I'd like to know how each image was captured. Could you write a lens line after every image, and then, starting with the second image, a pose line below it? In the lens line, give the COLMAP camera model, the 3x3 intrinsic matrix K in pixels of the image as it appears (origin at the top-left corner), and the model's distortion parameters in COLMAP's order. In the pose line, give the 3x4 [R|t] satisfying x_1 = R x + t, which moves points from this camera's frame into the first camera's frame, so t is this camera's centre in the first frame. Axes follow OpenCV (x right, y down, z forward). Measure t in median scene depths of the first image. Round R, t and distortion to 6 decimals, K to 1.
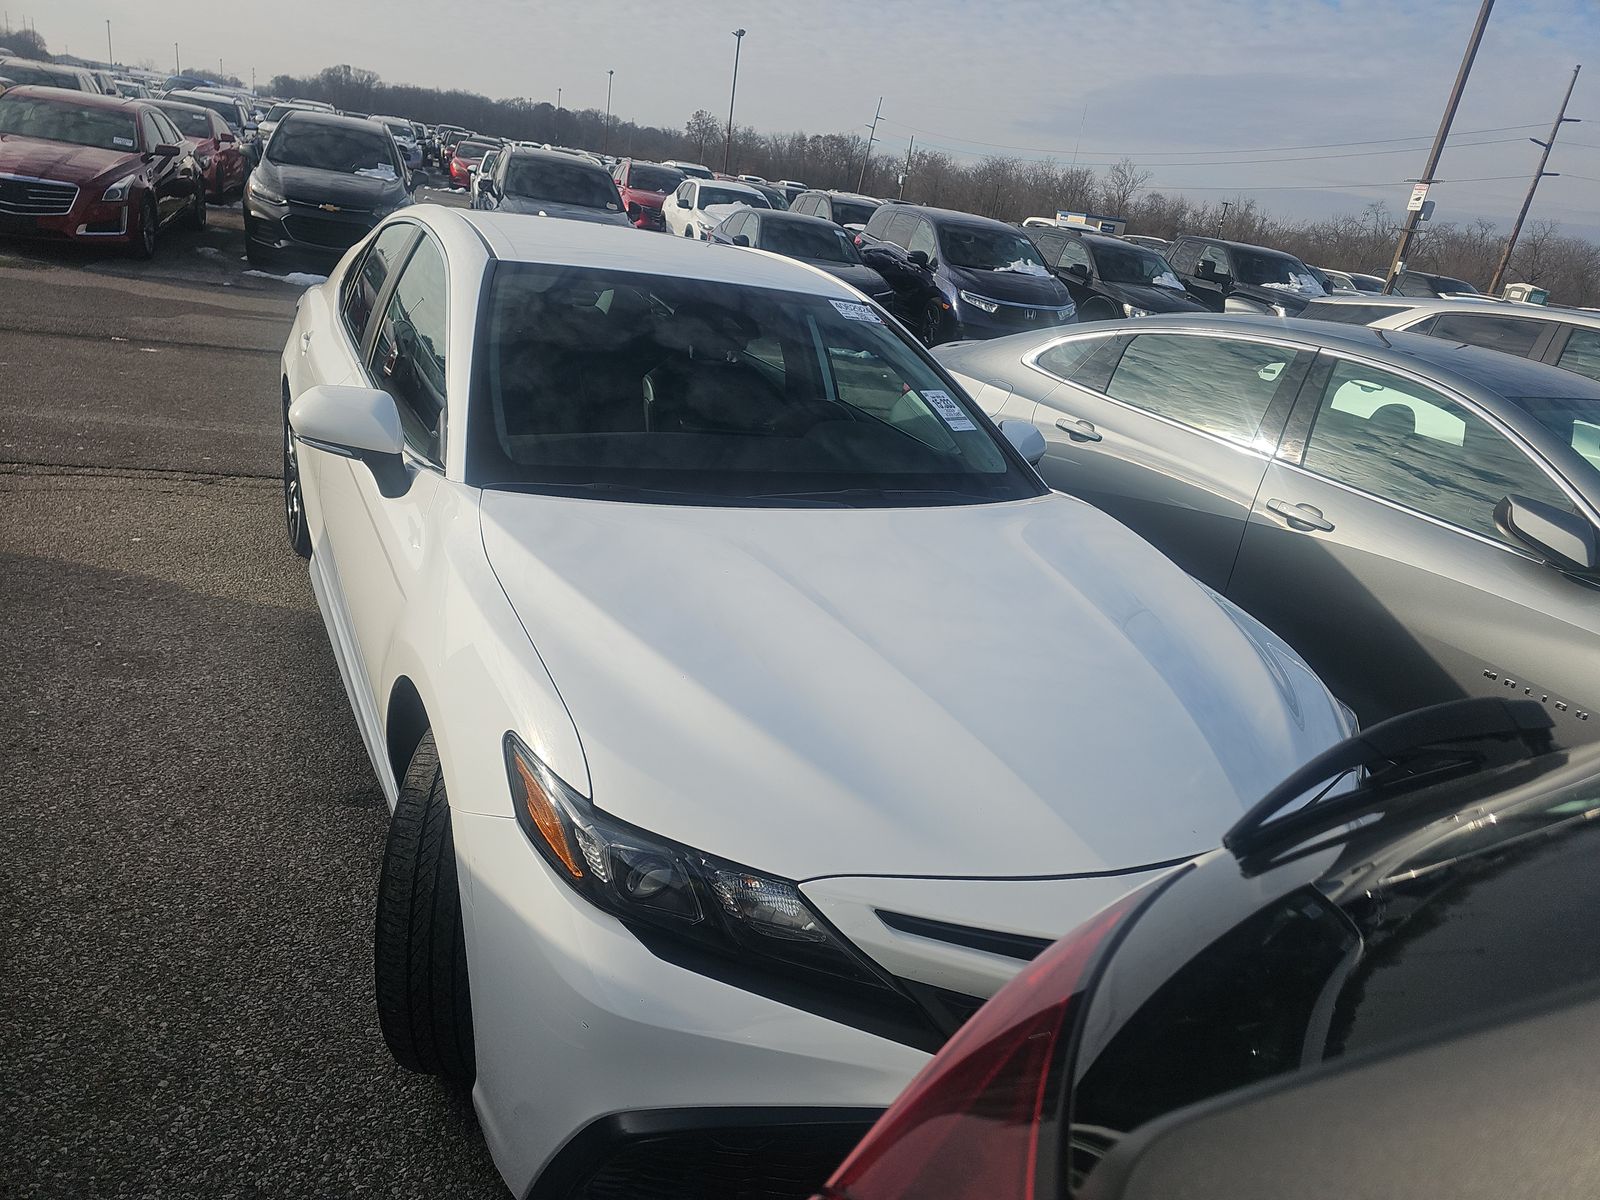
lens RADIAL K [[1044.0, 0, 791.9], [0, 1044.0, 580.0], [0, 0, 1]] dist [0.057395, -0.043573]
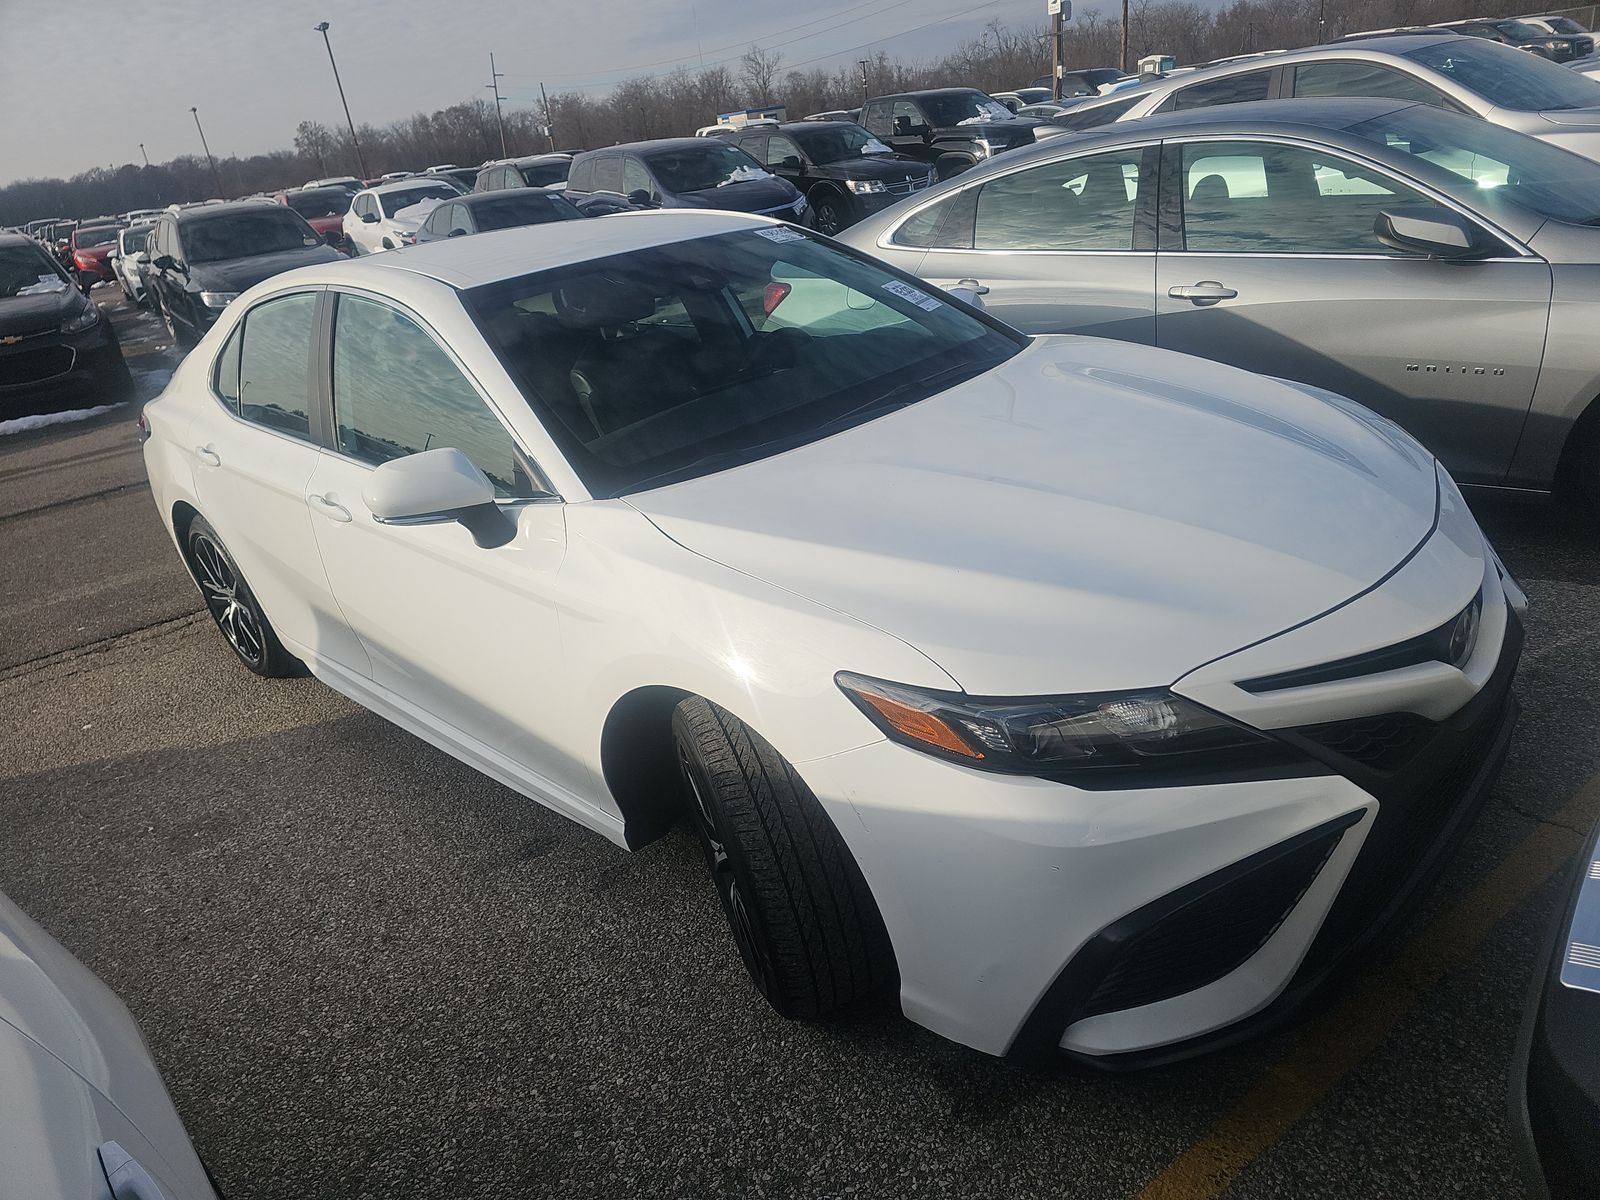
lens RADIAL K [[1052.0, 0, 787.0], [0, 1052.0, 598.8], [0, 0, 1]] dist [0.056184, -0.048714]
pose [[0.919555, -0.361013, 0.155204, -0.204839], [0.350052, 0.932011, 0.093915, -0.020182], [-0.178556, -0.032031, 0.983408, -0.020479]]
